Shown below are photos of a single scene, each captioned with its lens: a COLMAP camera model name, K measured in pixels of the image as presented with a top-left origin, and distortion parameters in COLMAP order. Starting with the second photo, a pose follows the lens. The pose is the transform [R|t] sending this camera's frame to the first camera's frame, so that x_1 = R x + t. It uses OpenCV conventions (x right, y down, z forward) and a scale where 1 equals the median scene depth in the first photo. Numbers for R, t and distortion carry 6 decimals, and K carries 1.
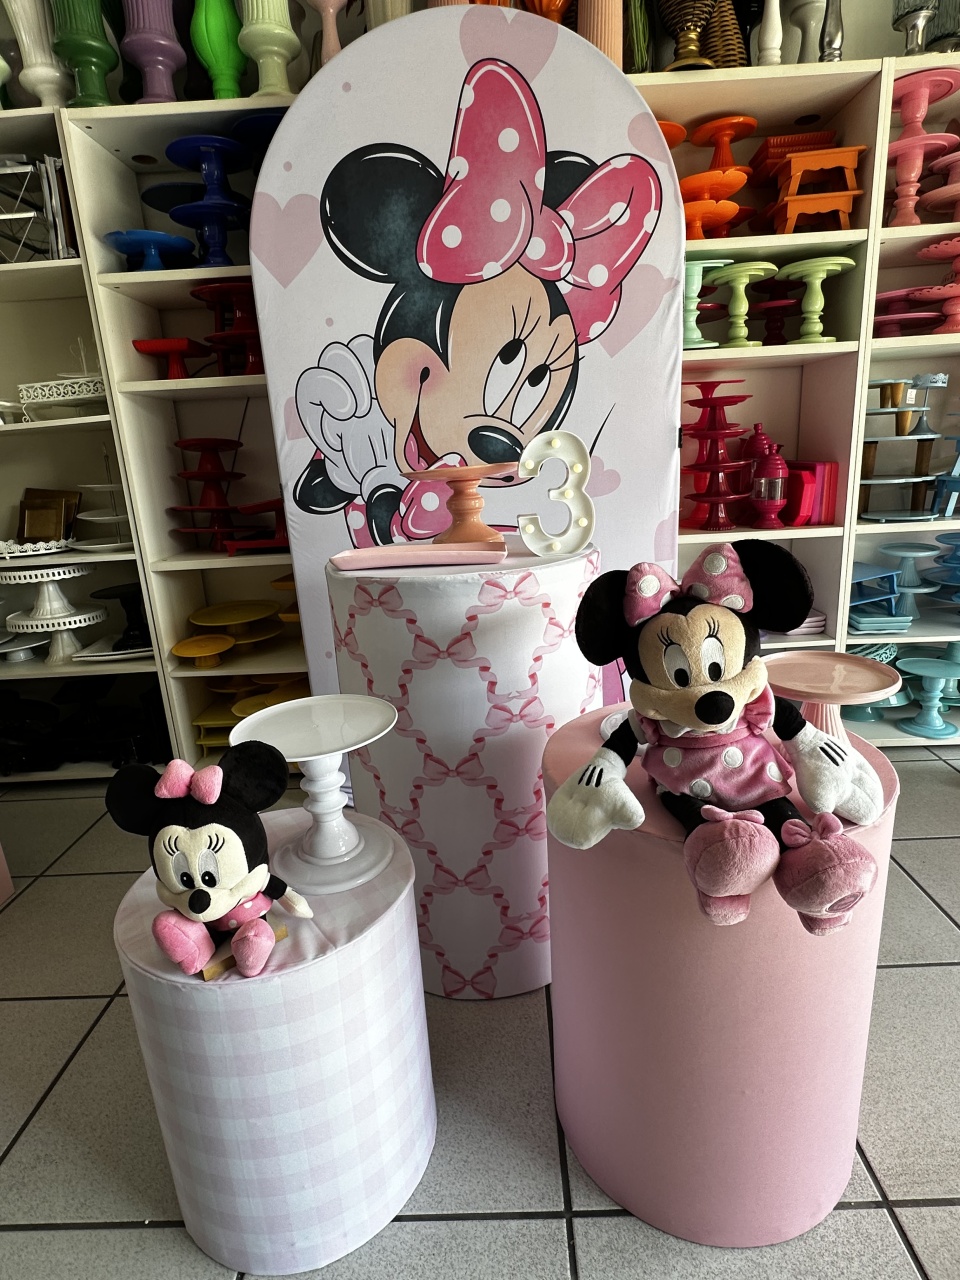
lens RADIAL K [[688.8, 0, 485.2], [0, 688.8, 642.7], [0, 0, 1]] dist [-0.002364, -0.000812]
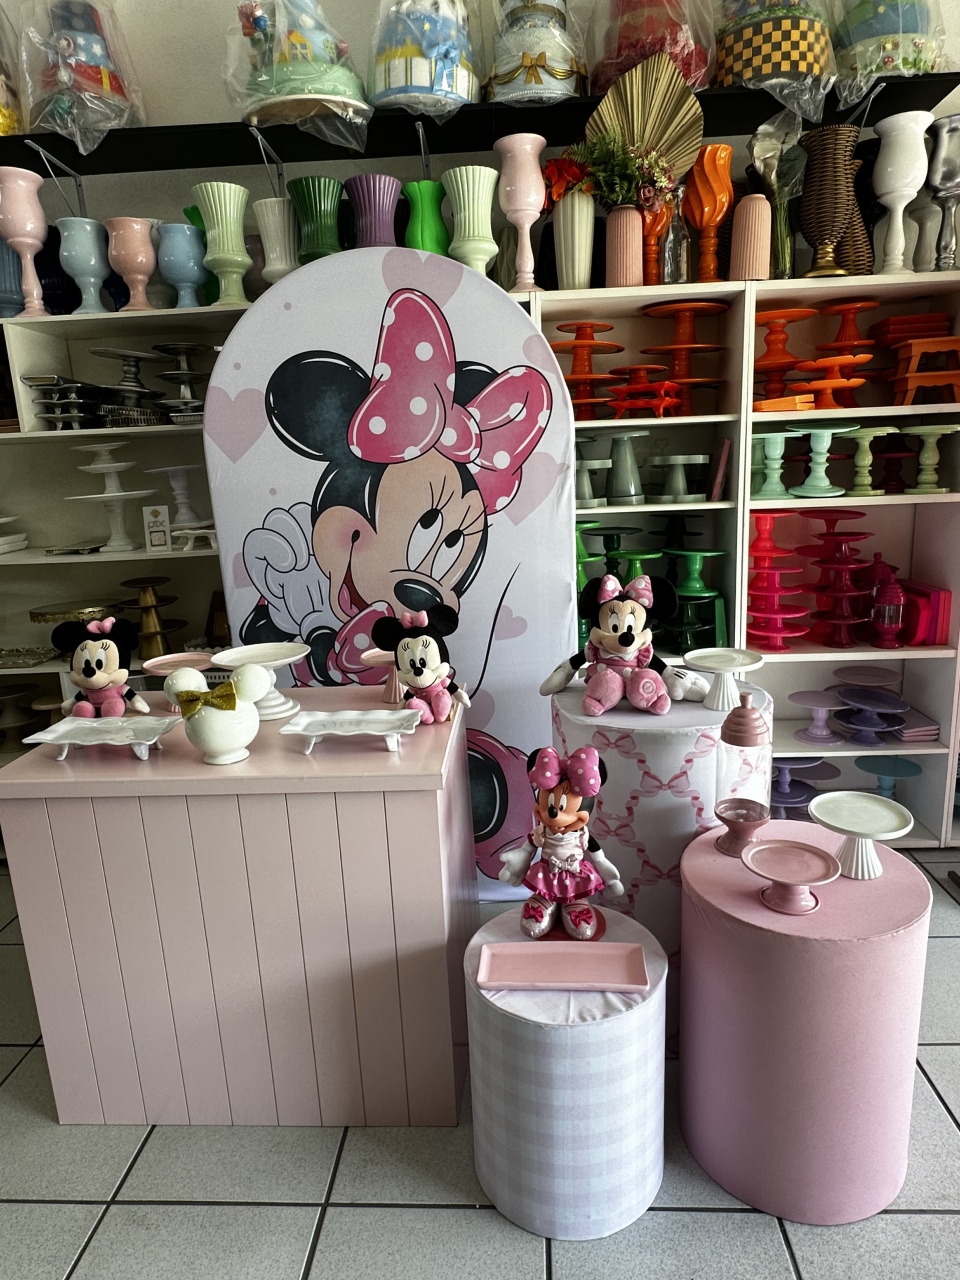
lens RADIAL K [[777.7, 0, 492.0], [0, 777.7, 644.7], [0, 0, 1]] dist [-0.004994, 0.001450]
pose [[0.999185, 0.021739, -0.034009, -0.346435], [-0.023436, 0.998458, -0.050313, -0.172195], [0.032863, 0.051069, 0.998154, -0.516713]]
